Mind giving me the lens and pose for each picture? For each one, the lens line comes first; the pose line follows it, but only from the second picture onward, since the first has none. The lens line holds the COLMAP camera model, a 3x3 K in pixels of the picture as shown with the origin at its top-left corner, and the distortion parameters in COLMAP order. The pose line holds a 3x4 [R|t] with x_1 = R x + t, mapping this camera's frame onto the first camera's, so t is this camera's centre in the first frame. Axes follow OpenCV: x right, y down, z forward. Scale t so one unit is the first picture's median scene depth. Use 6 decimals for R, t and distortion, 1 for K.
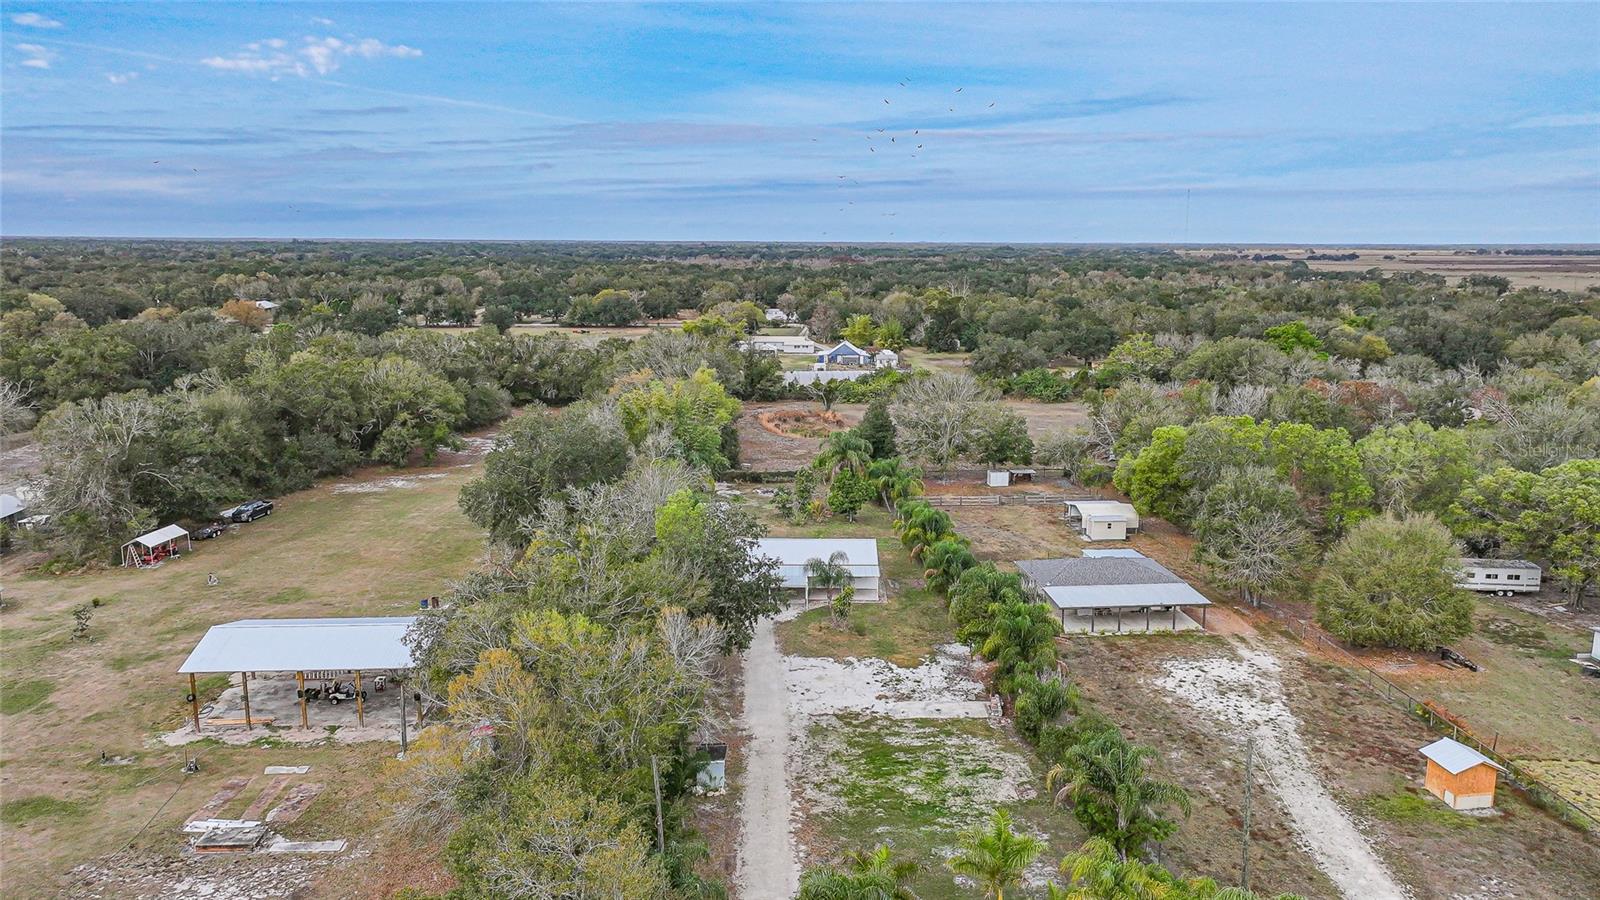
lens RADIAL K [[1126.5, 0, 806.2], [0, 1126.5, 434.2], [0, 0, 1]] dist [-0.005139, 0.021129]
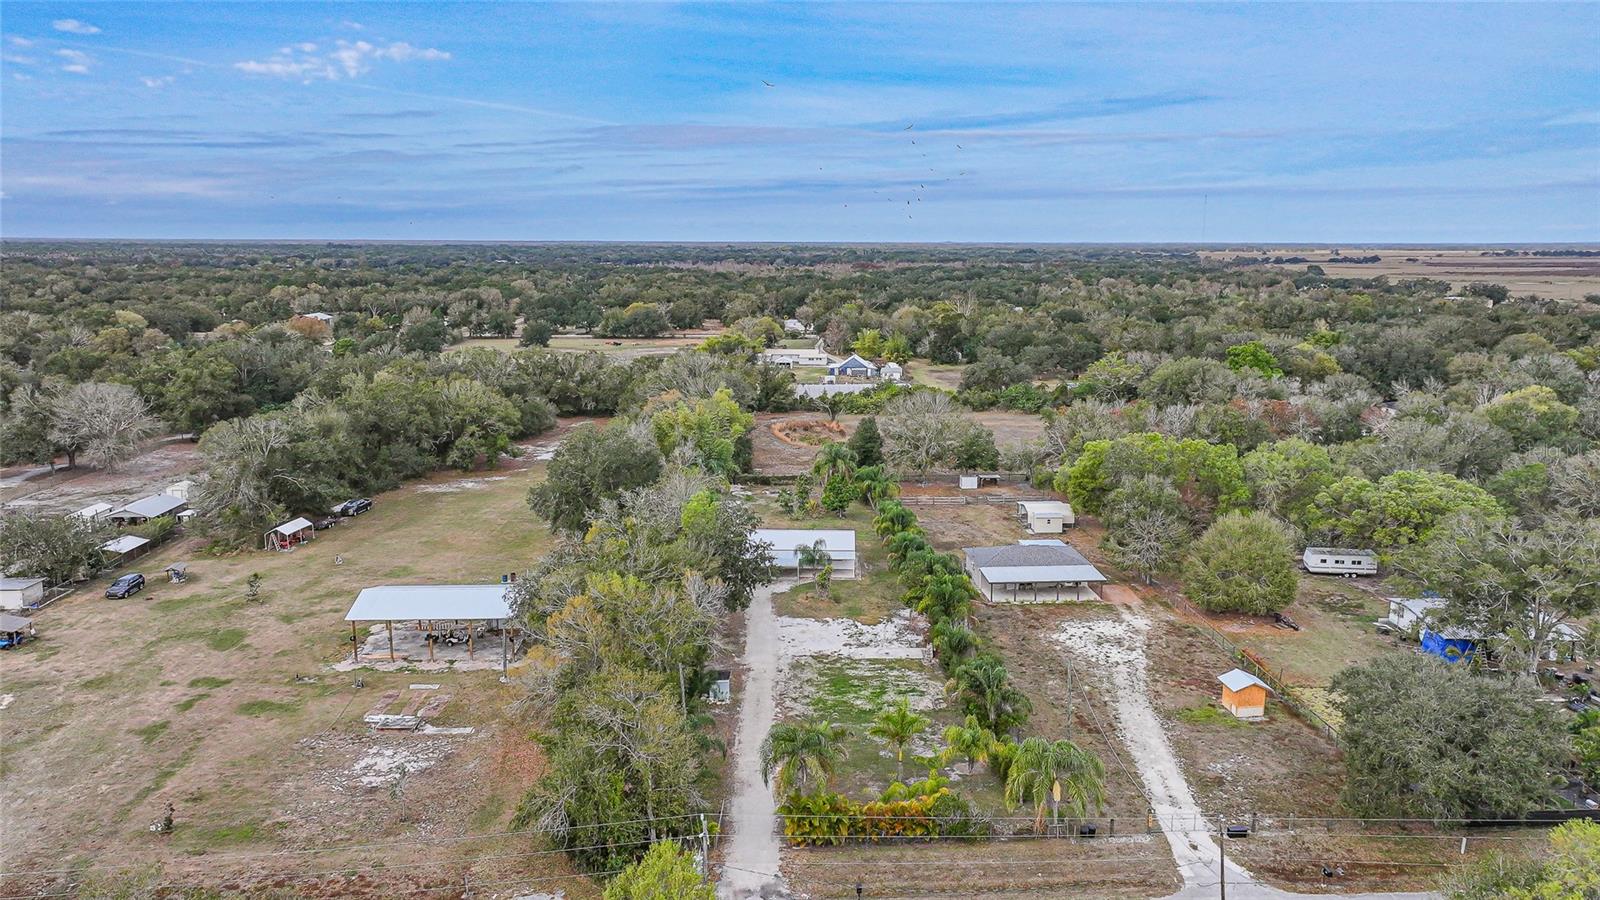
lens RADIAL K [[1338.9, 0, 800.0], [0, 1338.9, 450.0], [0, 0, 1]] dist [0.031104, -0.000672]
pose [[0.998946, 0.001810, -0.045857, 0.062163], [-0.000850, 0.999780, 0.020936, -0.025908], [0.045885, -0.020875, 0.998729, -0.452610]]
